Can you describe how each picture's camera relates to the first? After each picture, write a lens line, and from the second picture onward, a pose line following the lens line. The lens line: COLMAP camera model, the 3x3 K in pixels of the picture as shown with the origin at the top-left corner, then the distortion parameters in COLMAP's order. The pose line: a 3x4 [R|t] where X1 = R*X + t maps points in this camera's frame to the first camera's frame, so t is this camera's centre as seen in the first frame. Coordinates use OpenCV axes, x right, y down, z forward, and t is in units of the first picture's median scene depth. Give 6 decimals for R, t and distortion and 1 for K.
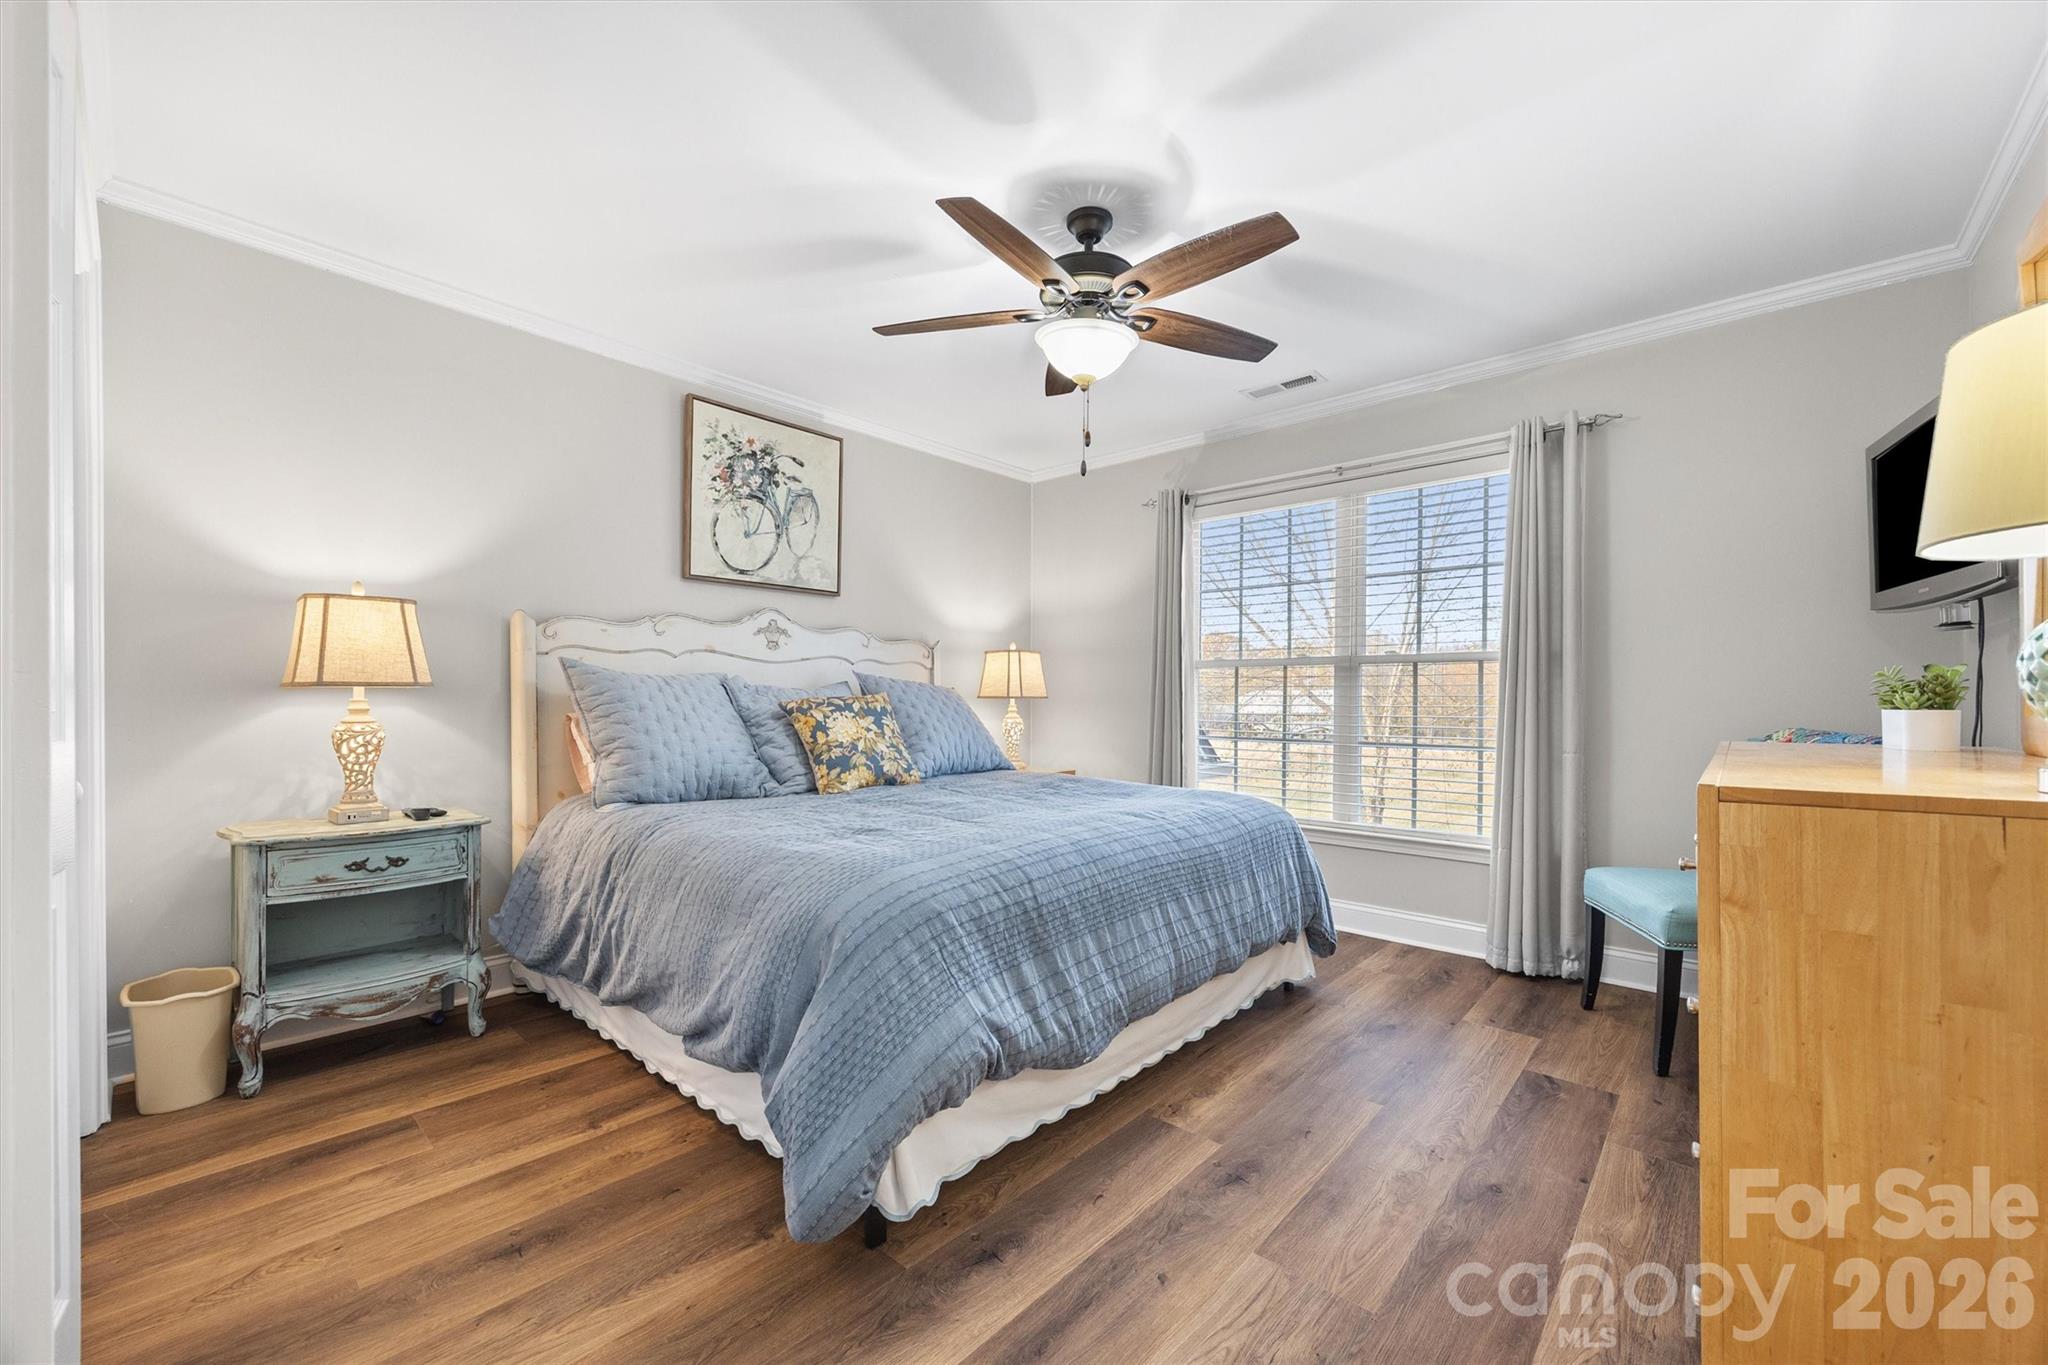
lens RADIAL K [[831.6, 0, 1020.7], [0, 831.6, 699.3], [0, 0, 1]] dist [-0.003052, -0.000278]
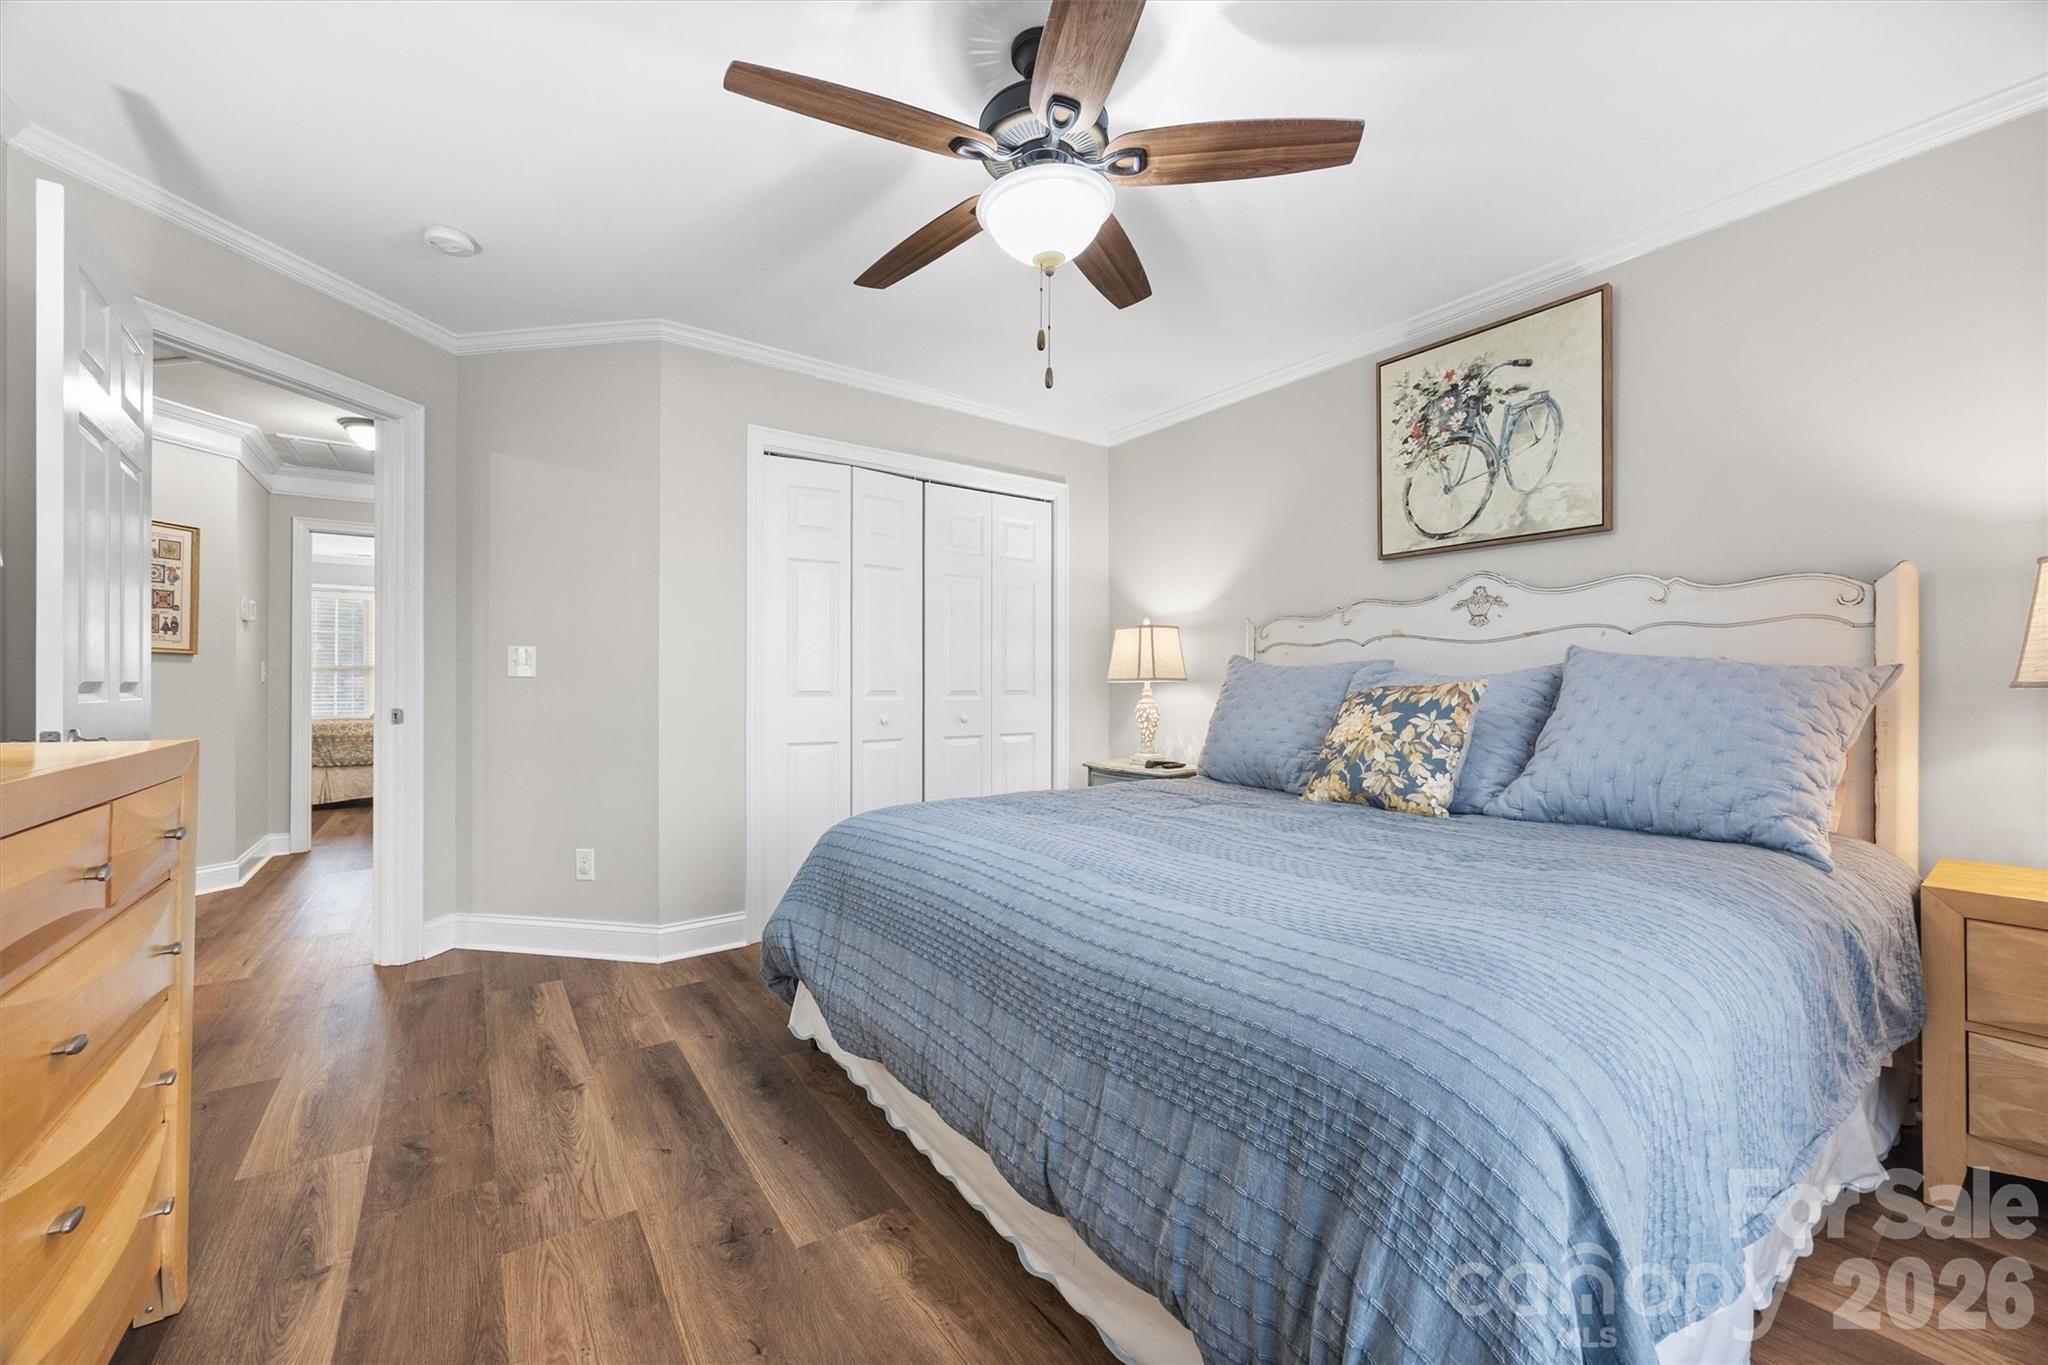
lens RADIAL K [[771.1, 0, 1021.5], [0, 771.1, 681.5], [0, 0, 1]] dist [-0.002701, 0.000144]
pose [[-0.216828, -0.007884, -0.976178, 0.509205], [-0.000409, 0.999968, -0.007985, -0.001380], [0.976210, -0.001333, -0.216824, 0.756991]]
